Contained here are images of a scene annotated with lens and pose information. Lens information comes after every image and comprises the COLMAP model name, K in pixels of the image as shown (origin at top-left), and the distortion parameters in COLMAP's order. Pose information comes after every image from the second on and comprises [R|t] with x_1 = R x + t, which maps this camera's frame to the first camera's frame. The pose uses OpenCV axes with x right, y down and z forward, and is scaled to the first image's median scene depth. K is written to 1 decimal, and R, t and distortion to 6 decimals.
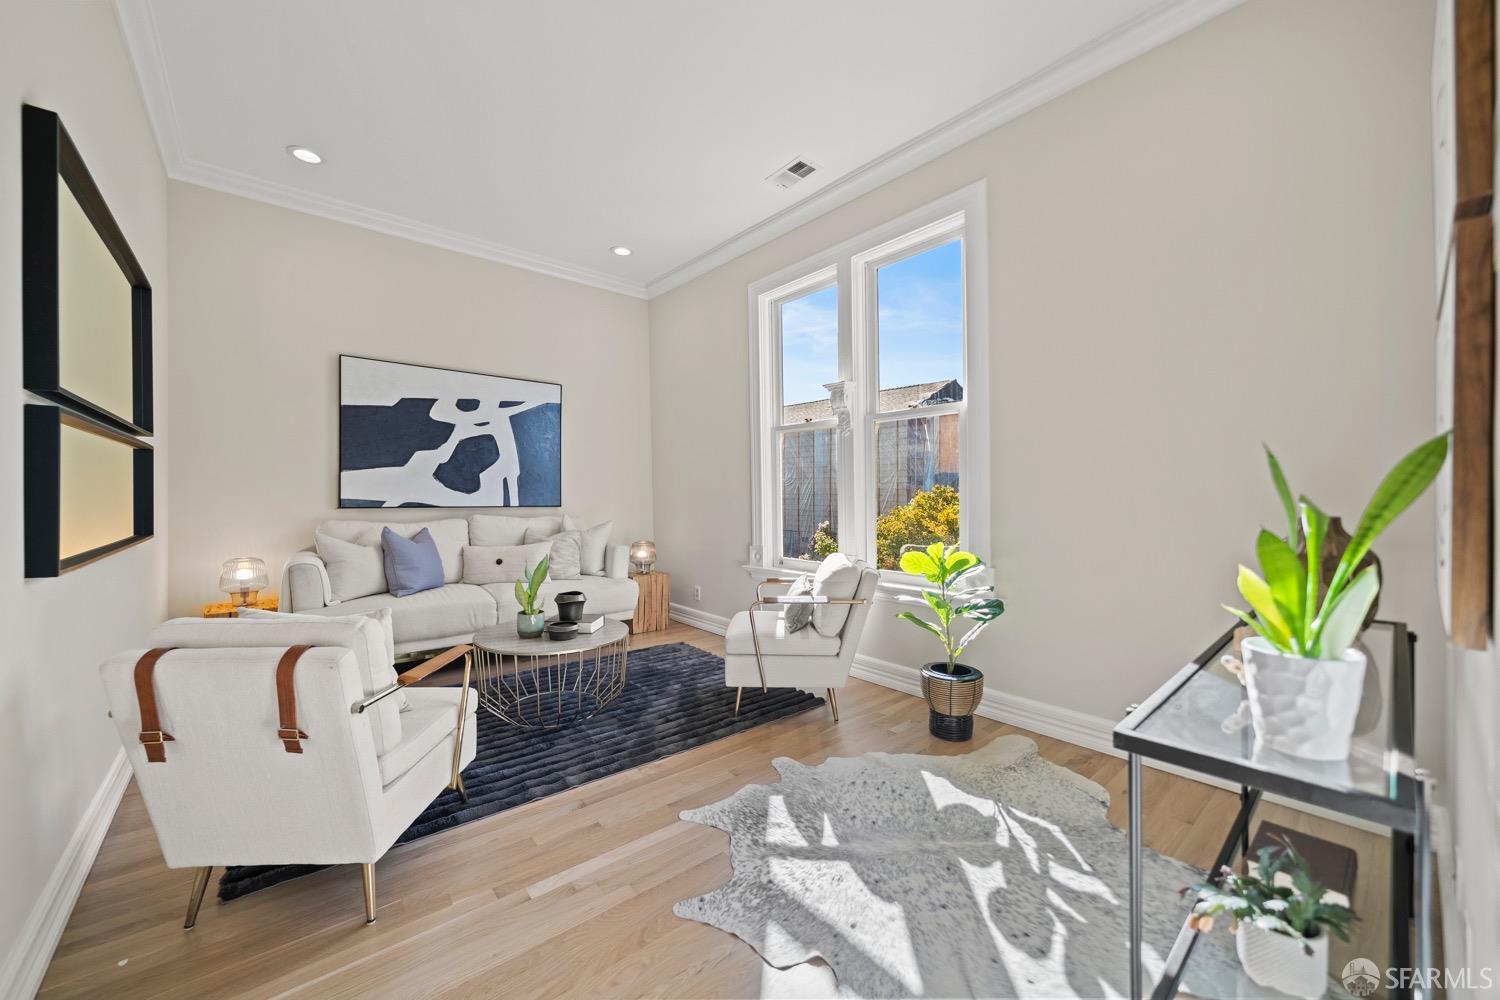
lens RADIAL K [[560.6, 0, 740.9], [0, 560.6, 494.8], [0, 0, 1]] dist [0.000105, -0.000010]
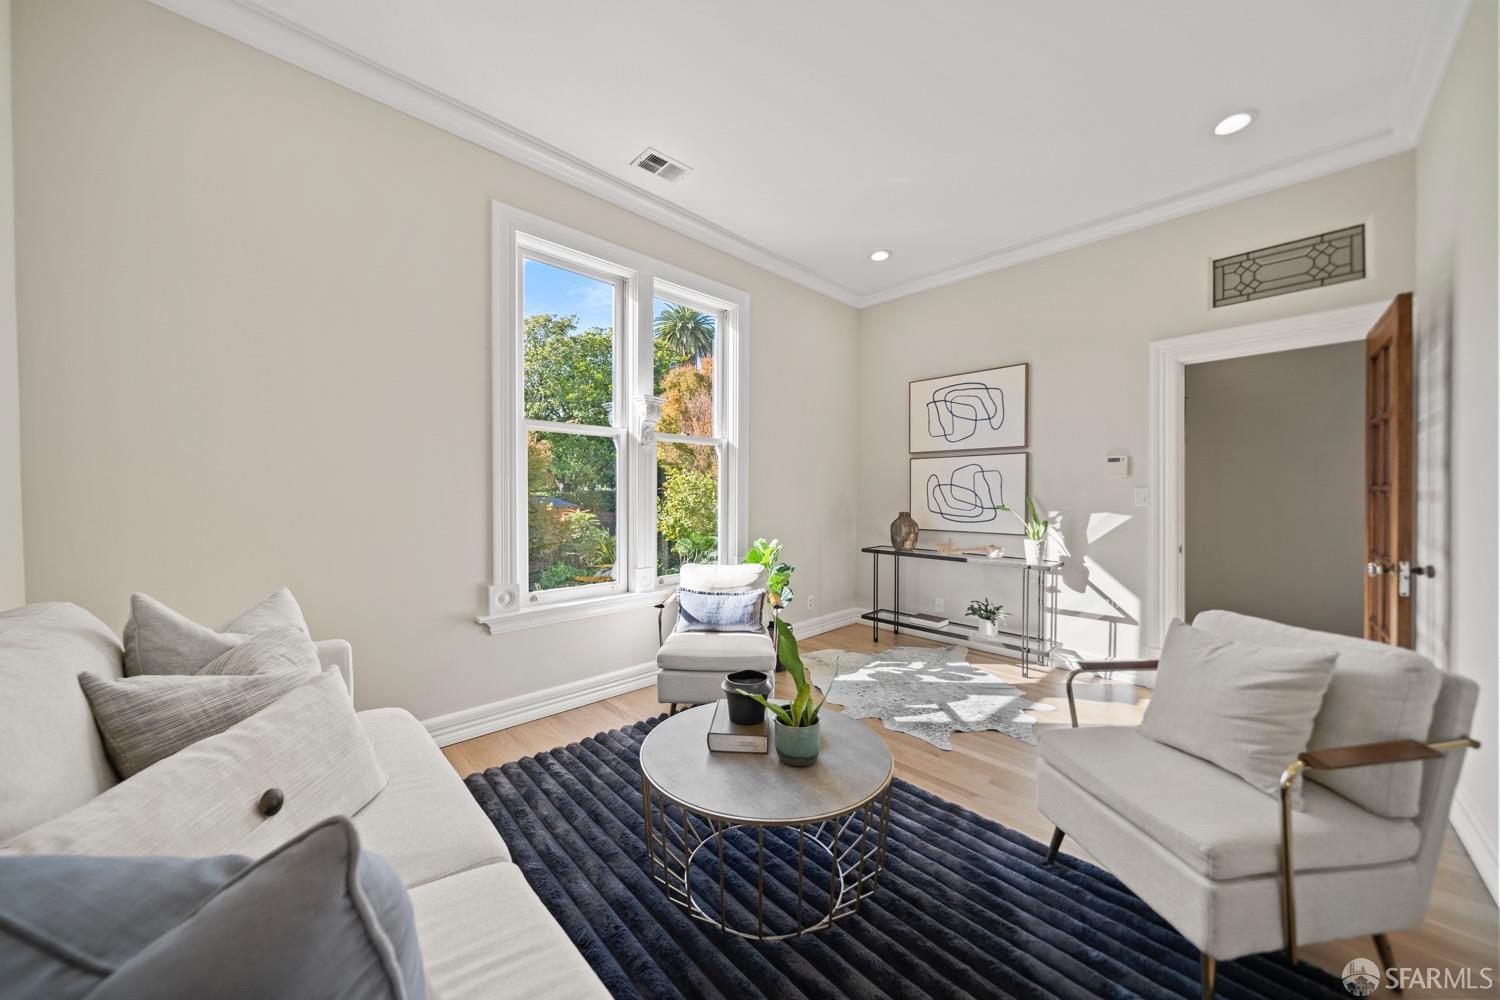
lens RADIAL K [[512.9, 0, 736.0], [0, 512.9, 497.9], [0, 0, 1]] dist [-0.006084, 0.000340]
pose [[-0.047720, 0.003534, 0.998854, -1.442191], [0.006339, 0.999975, -0.003236, -0.026309], [-0.998841, 0.006177, -0.047742, 1.732783]]
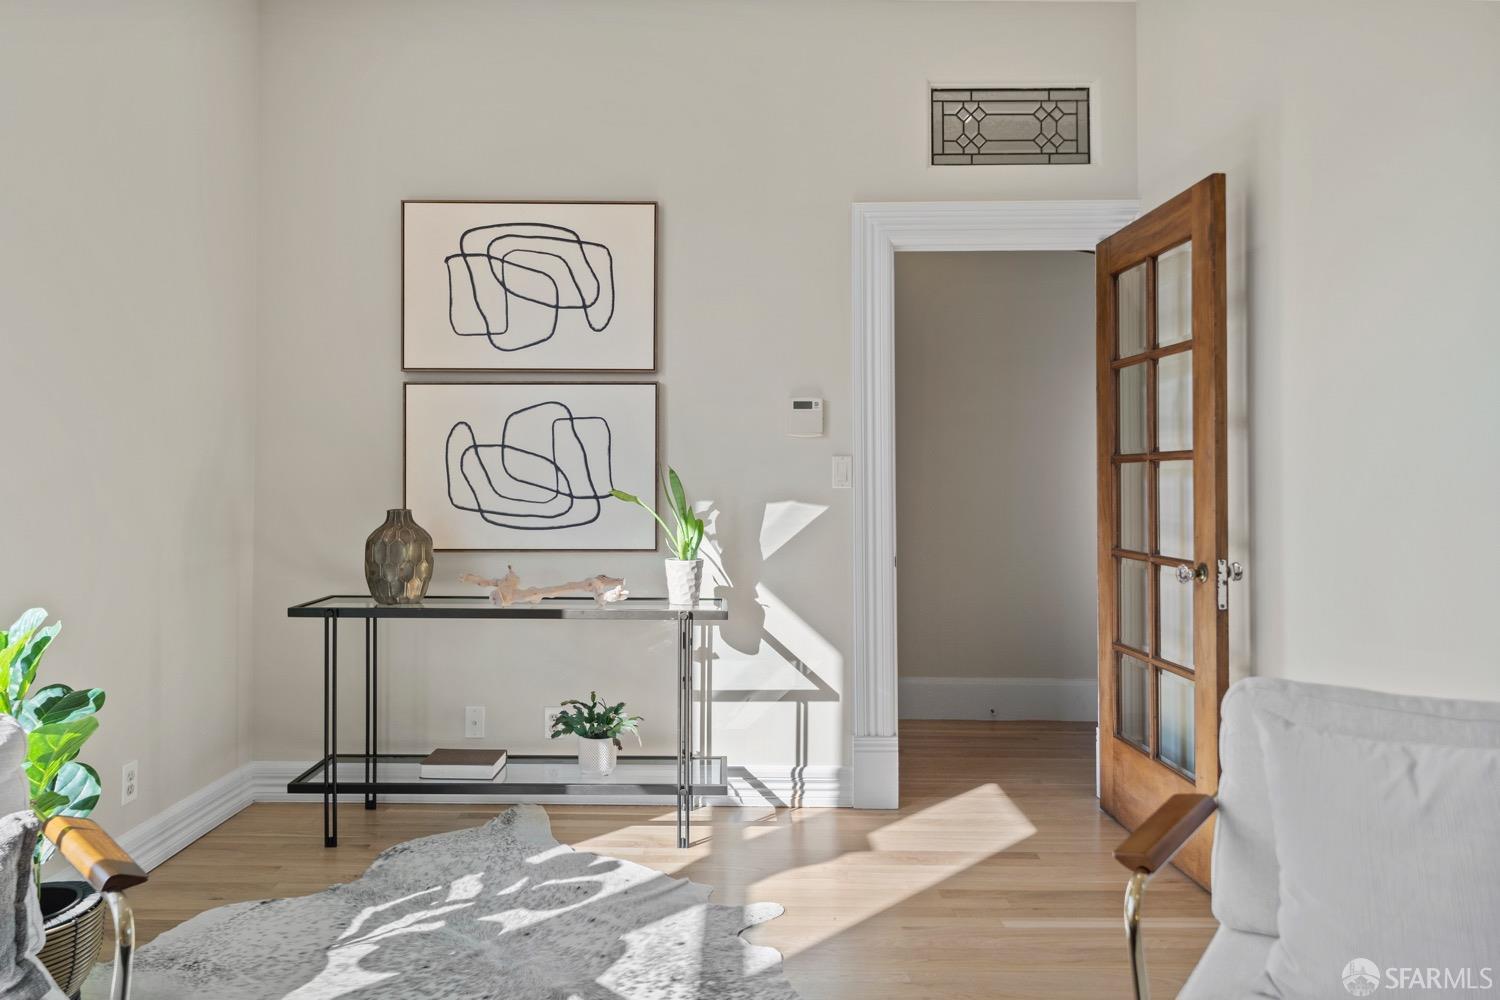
lens RADIAL K [[922.4, 0, 737.4], [0, 922.4, 485.9], [0, 0, 1]] dist [0.001712, -0.001510]
pose [[-0.761736, 0.011352, 0.647788, -0.734768], [0.011340, 0.999927, -0.004188, 0.006091], [-0.647788, 0.004156, -0.761810, 1.760684]]
